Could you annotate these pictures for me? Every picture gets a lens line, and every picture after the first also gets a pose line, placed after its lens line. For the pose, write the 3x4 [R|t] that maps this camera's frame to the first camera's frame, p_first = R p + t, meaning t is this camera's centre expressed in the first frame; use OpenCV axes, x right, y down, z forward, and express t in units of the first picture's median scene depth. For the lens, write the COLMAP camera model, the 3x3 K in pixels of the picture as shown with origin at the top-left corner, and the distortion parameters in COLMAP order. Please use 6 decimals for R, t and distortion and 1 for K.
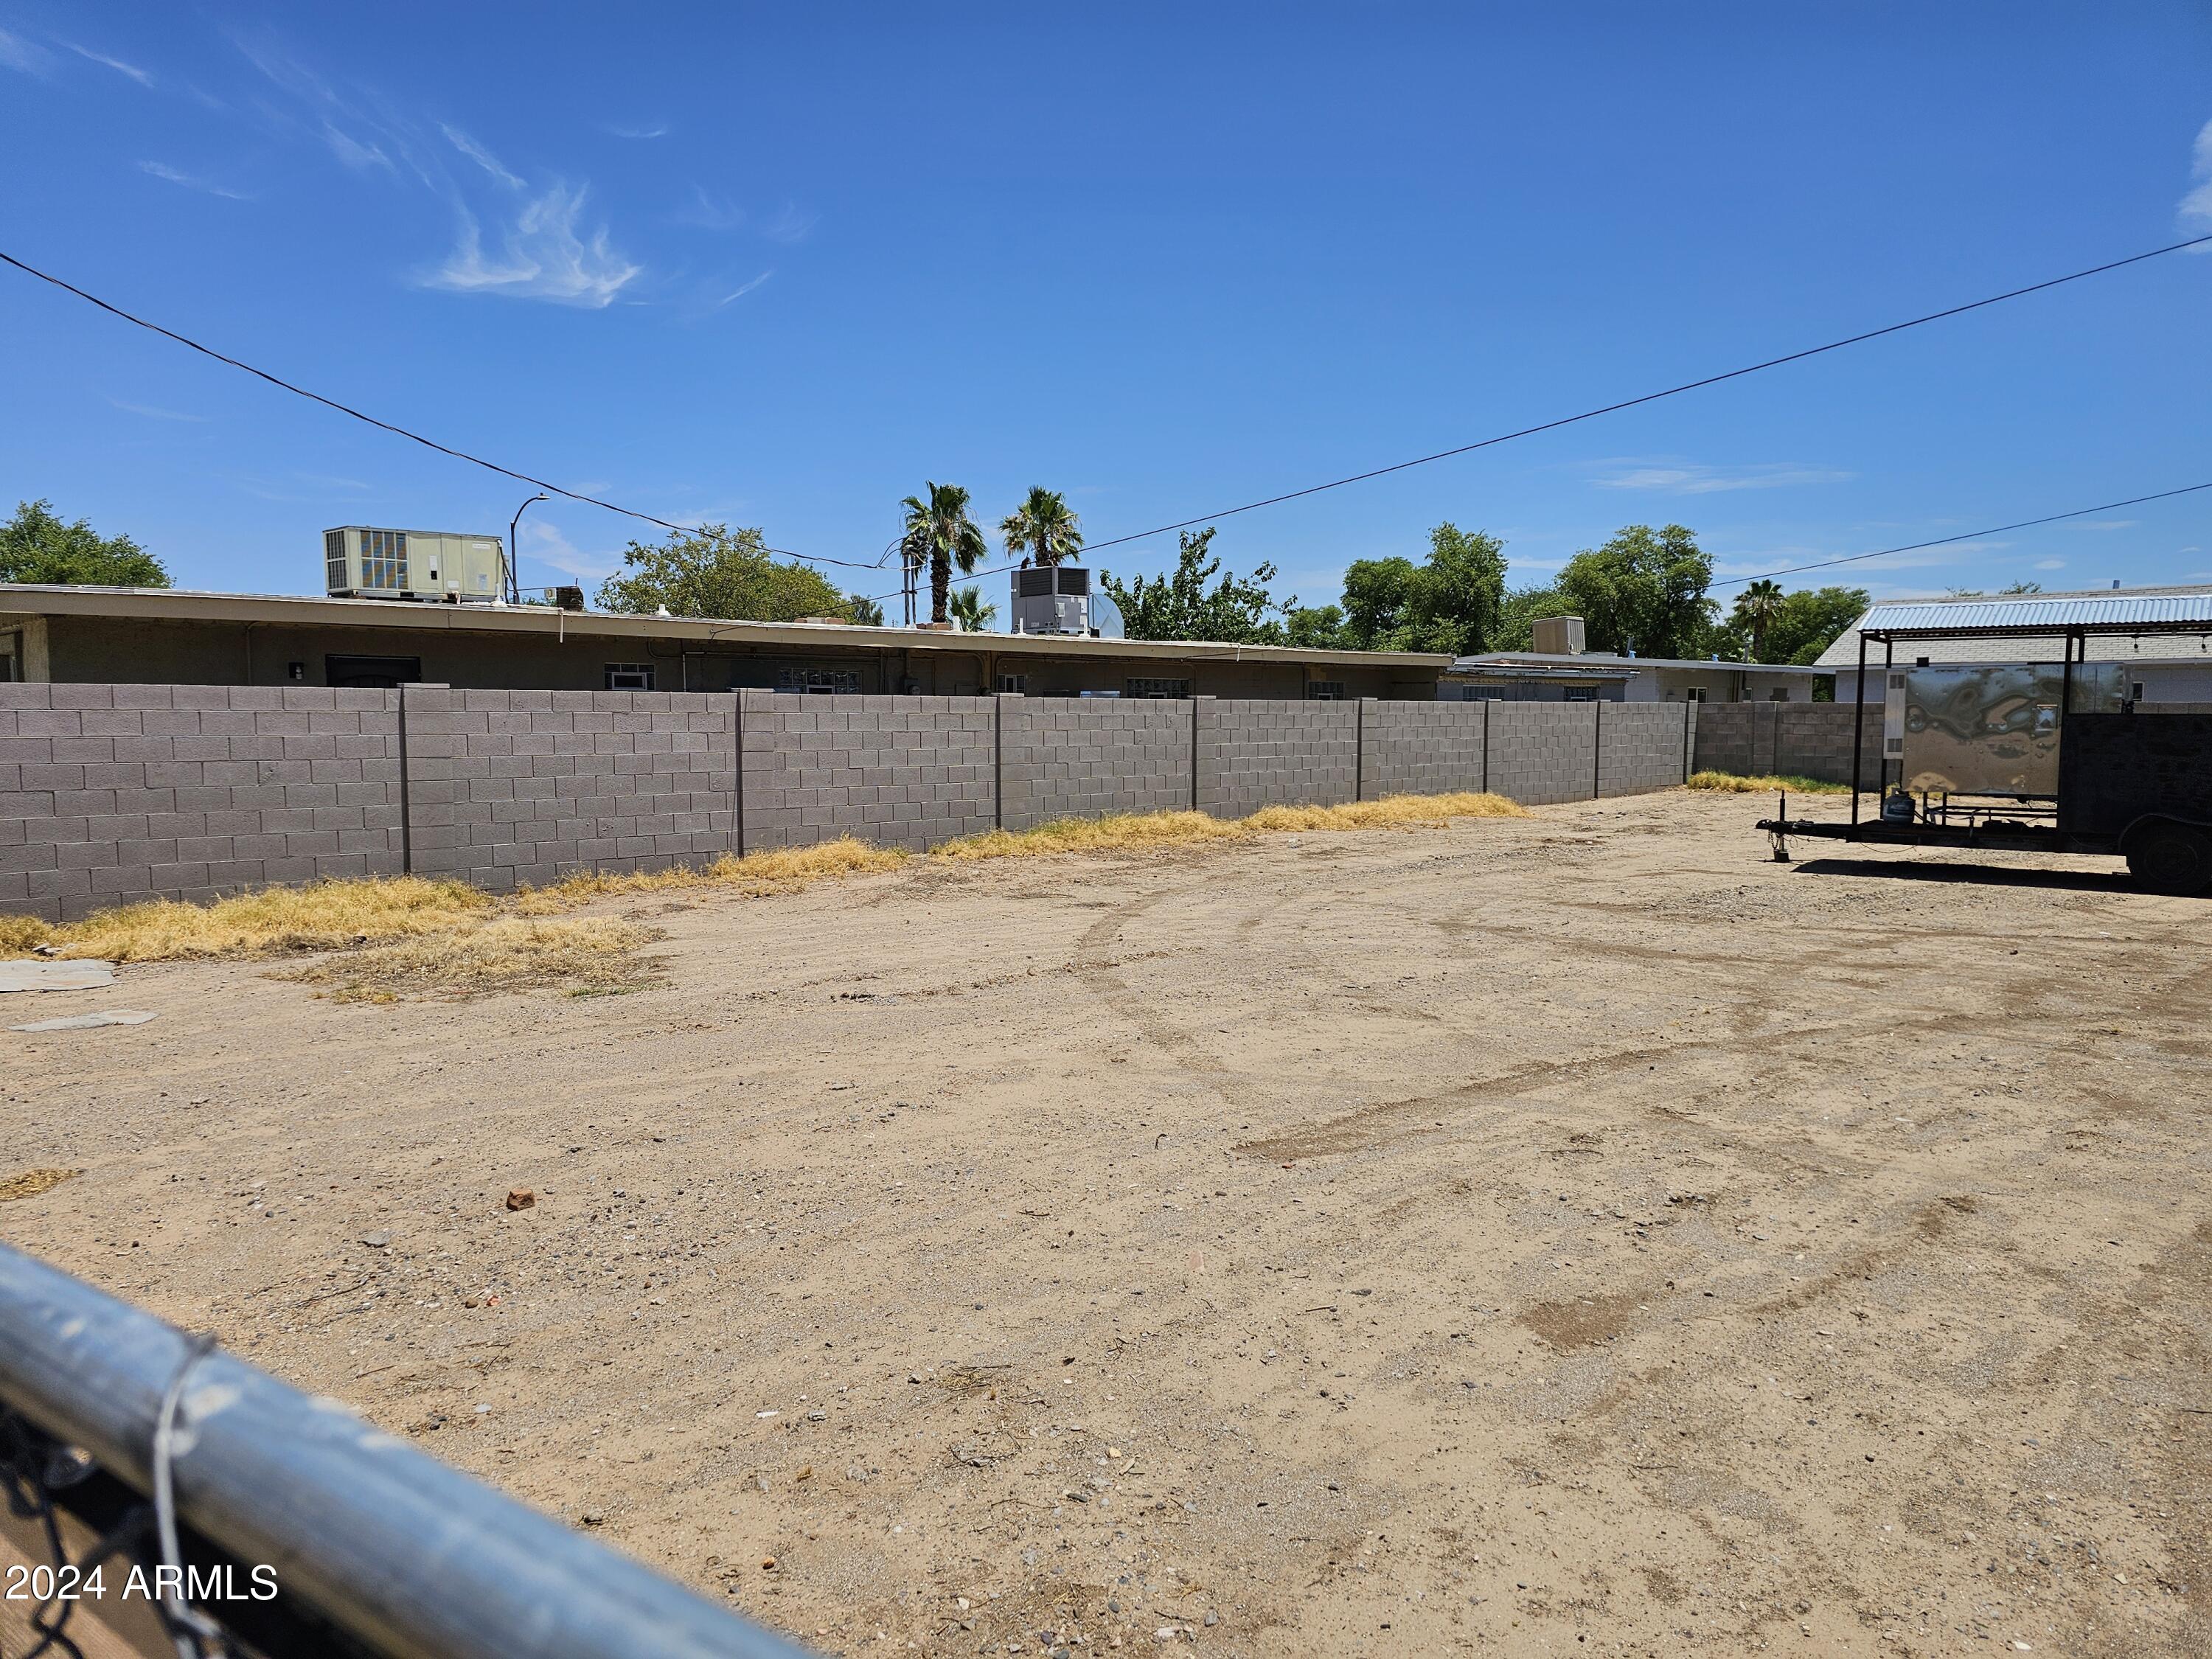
lens RADIAL K [[1473.9, 0, 1085.3], [0, 1473.9, 831.2], [0, 0, 1]] dist [0.073637, -0.066656]
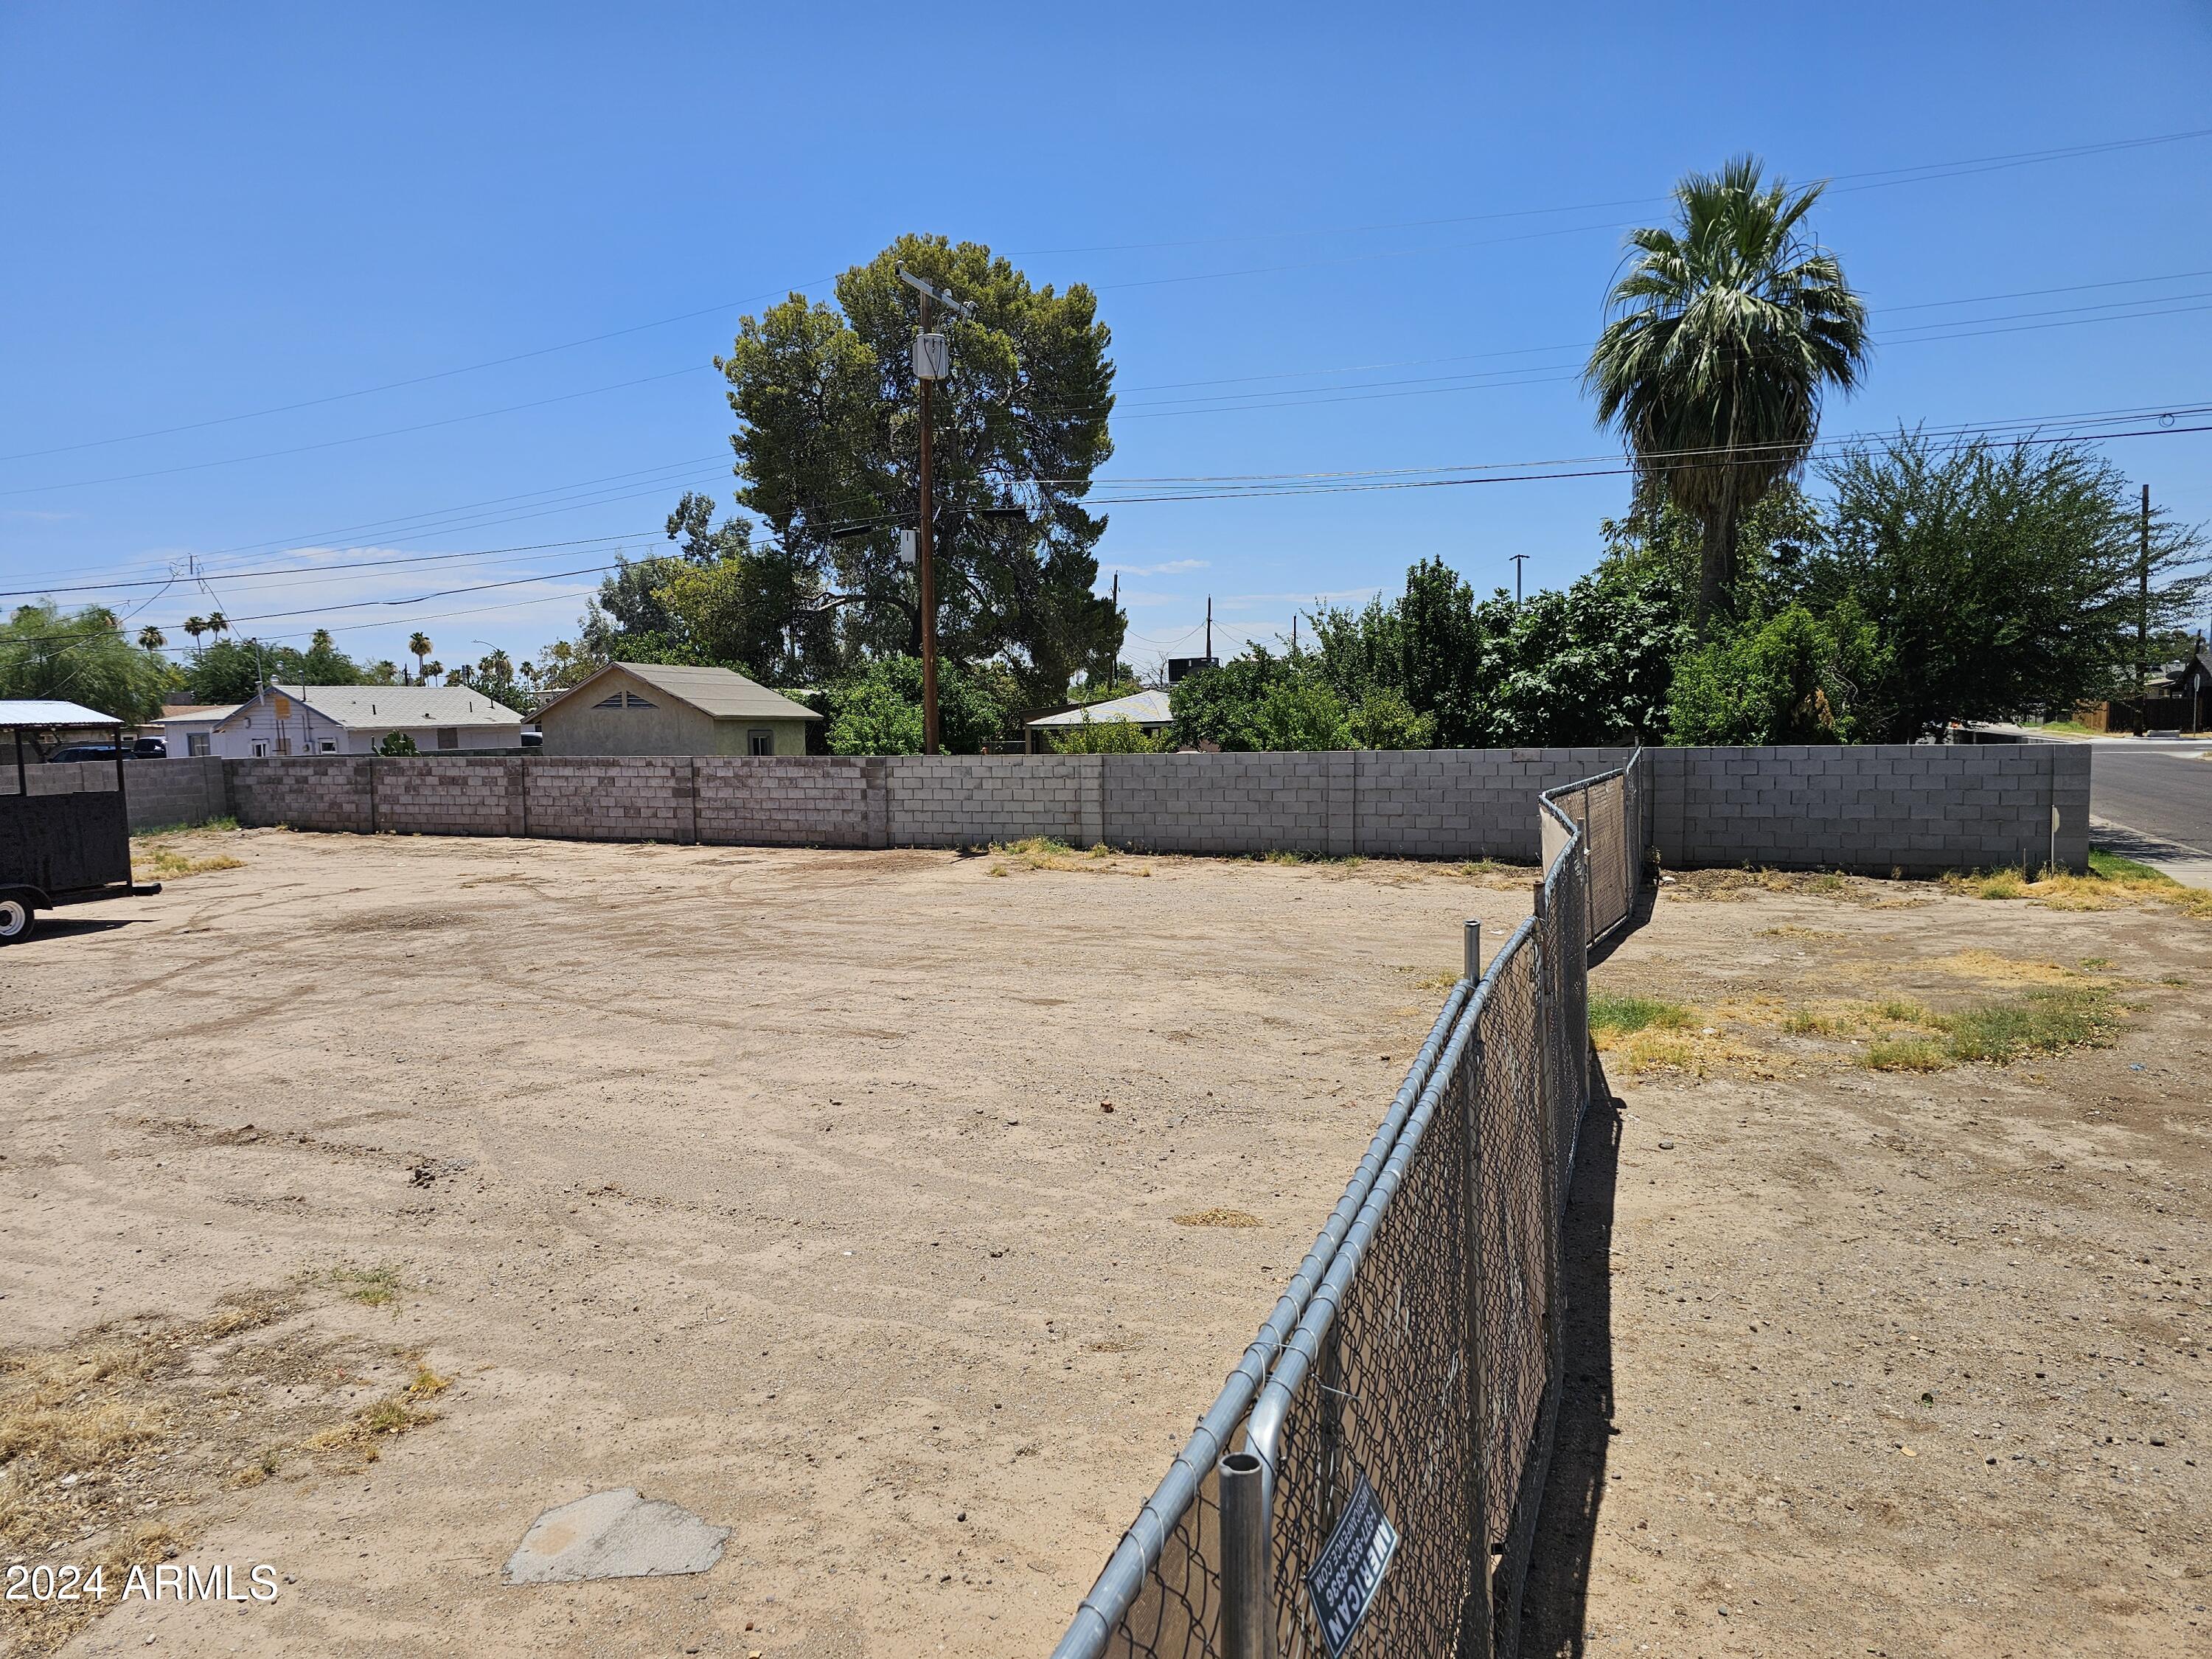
lens RADIAL K [[1473.9, 0, 1085.5], [0, 1473.9, 845.3], [0, 0, 1]] dist [0.073637, -0.066656]
pose [[-0.388713, -0.077488, 0.918095, -0.177704], [0.099661, 0.987074, 0.125505, -0.025241], [-0.915953, 0.140284, -0.375967, 0.150207]]
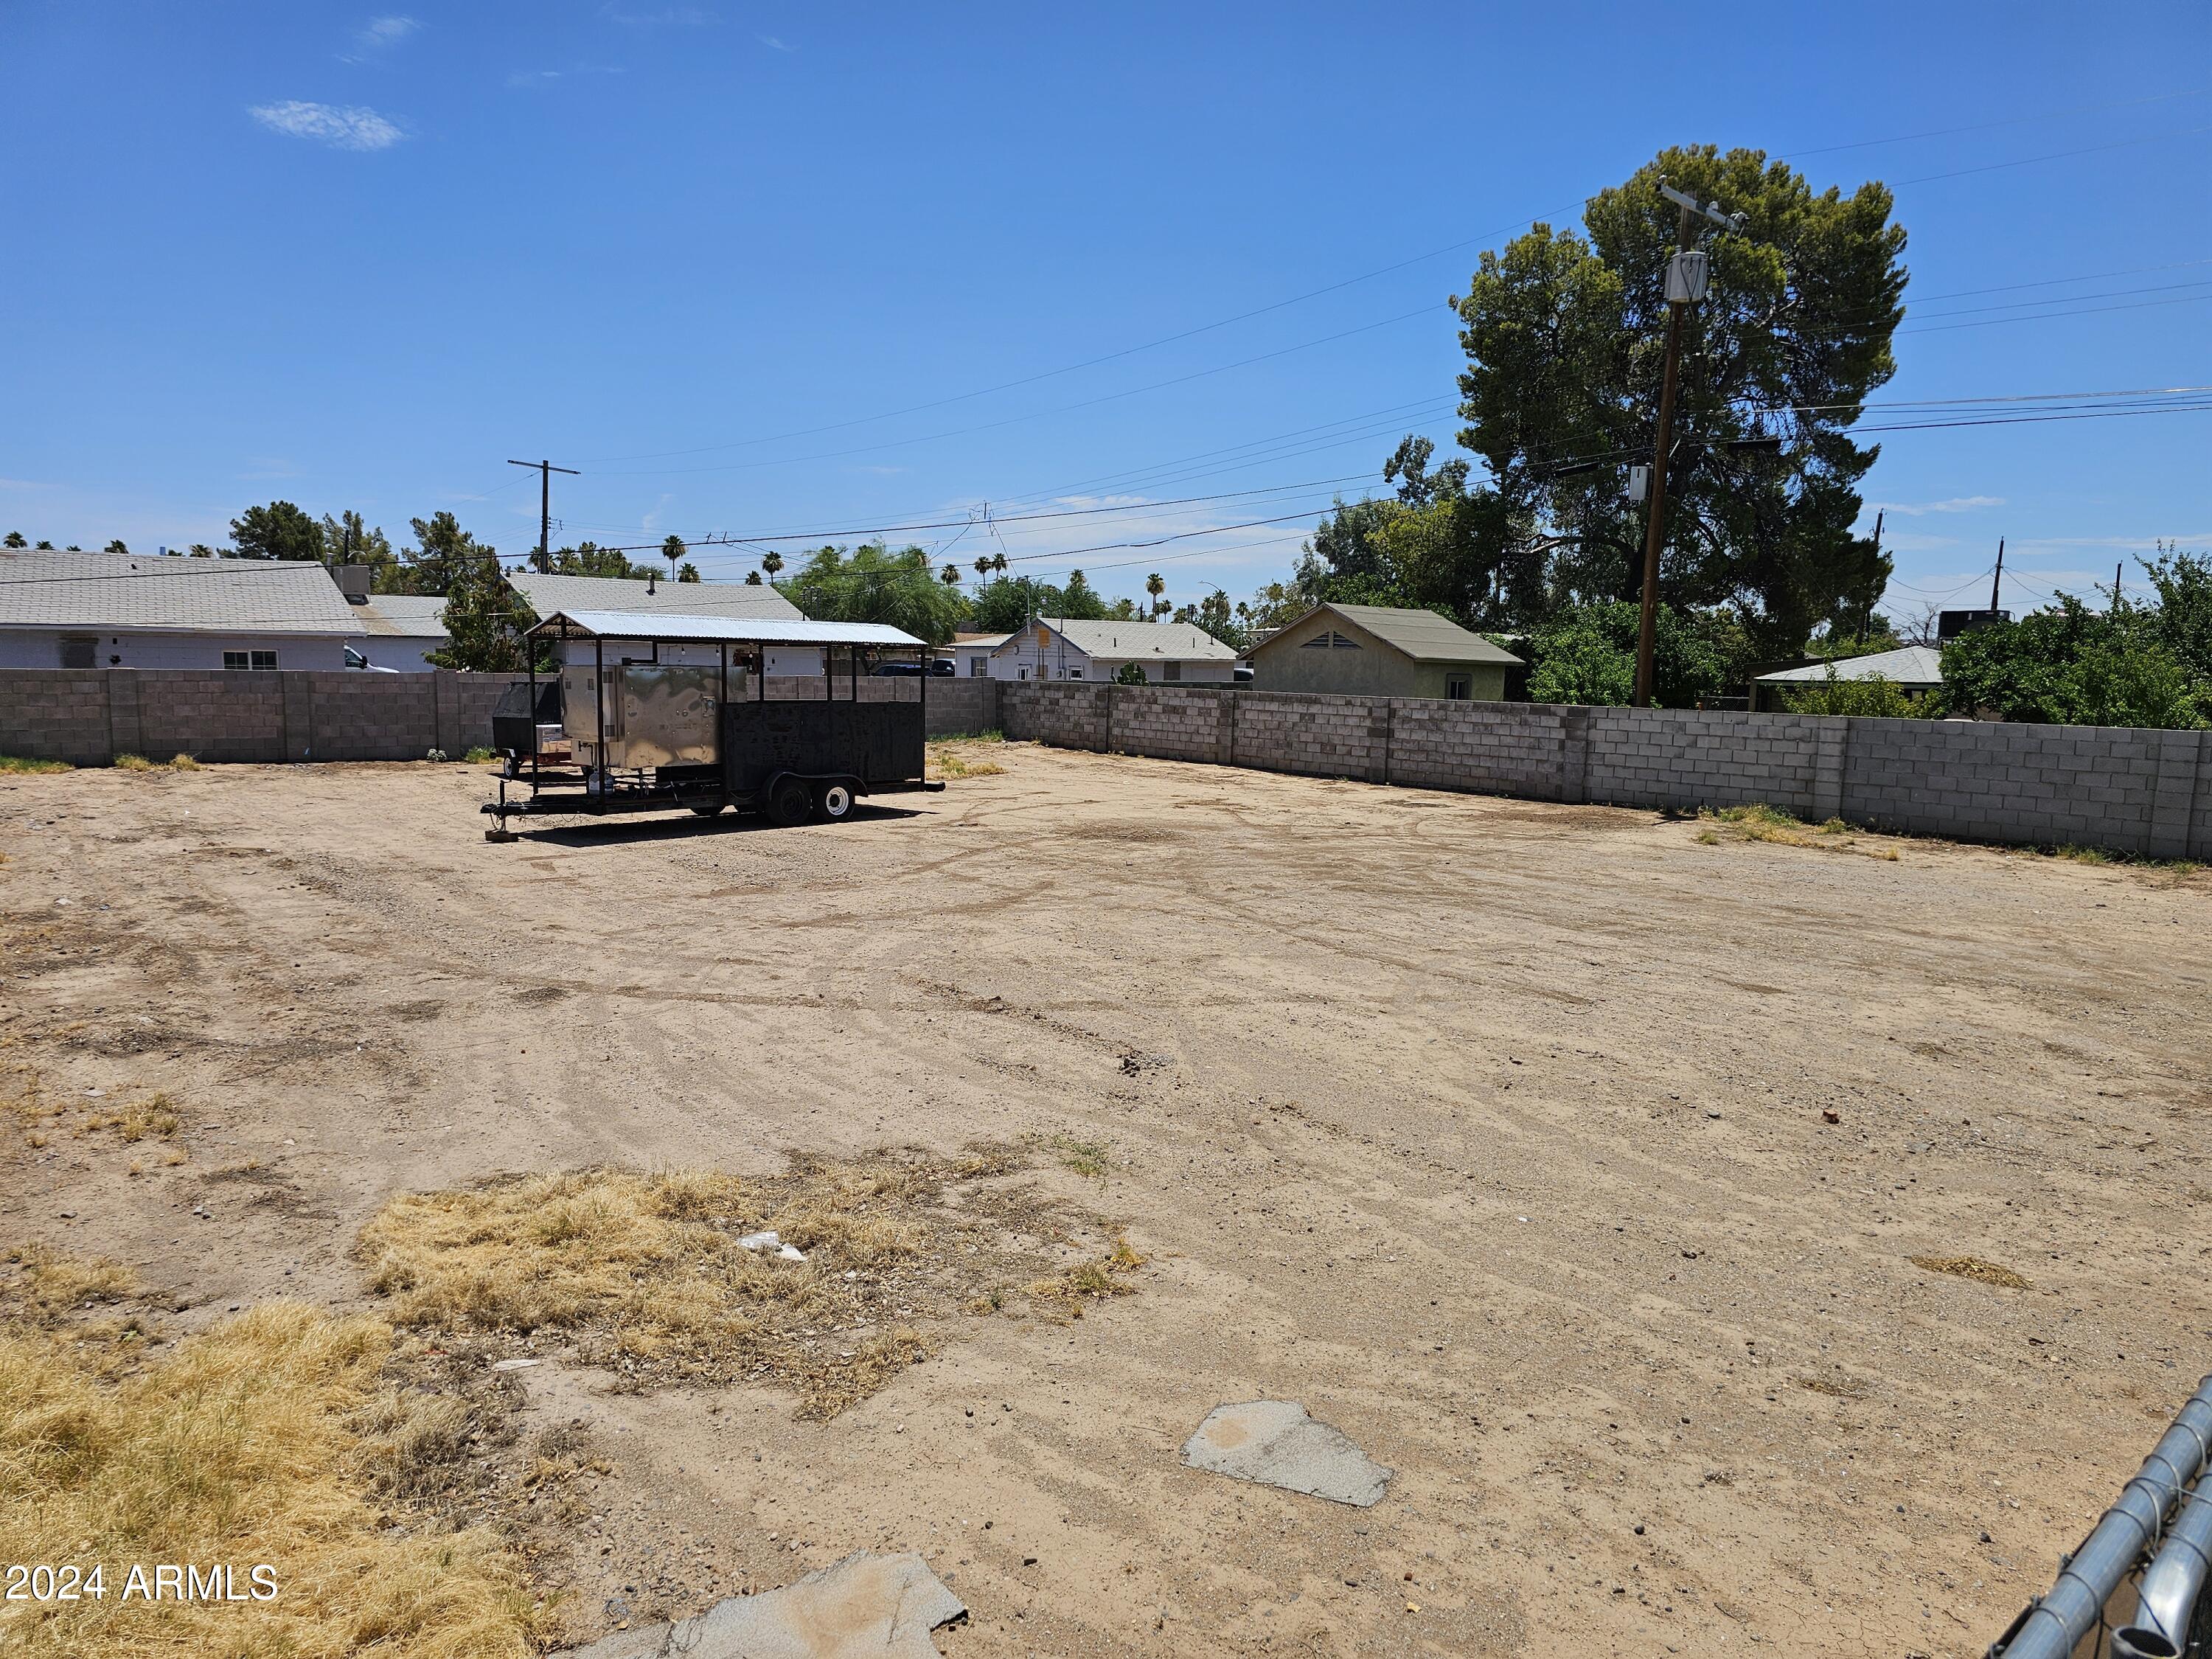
lens RADIAL K [[1473.9, 0, 1116.7], [0, 1473.9, 826.6], [0, 0, 1]] dist [0.073637, -0.066656]
pose [[0.040355, -0.116482, 0.992373, -0.175235], [0.065155, 0.991375, 0.113715, -0.025050], [-0.997059, 0.060069, 0.047596, 0.151442]]
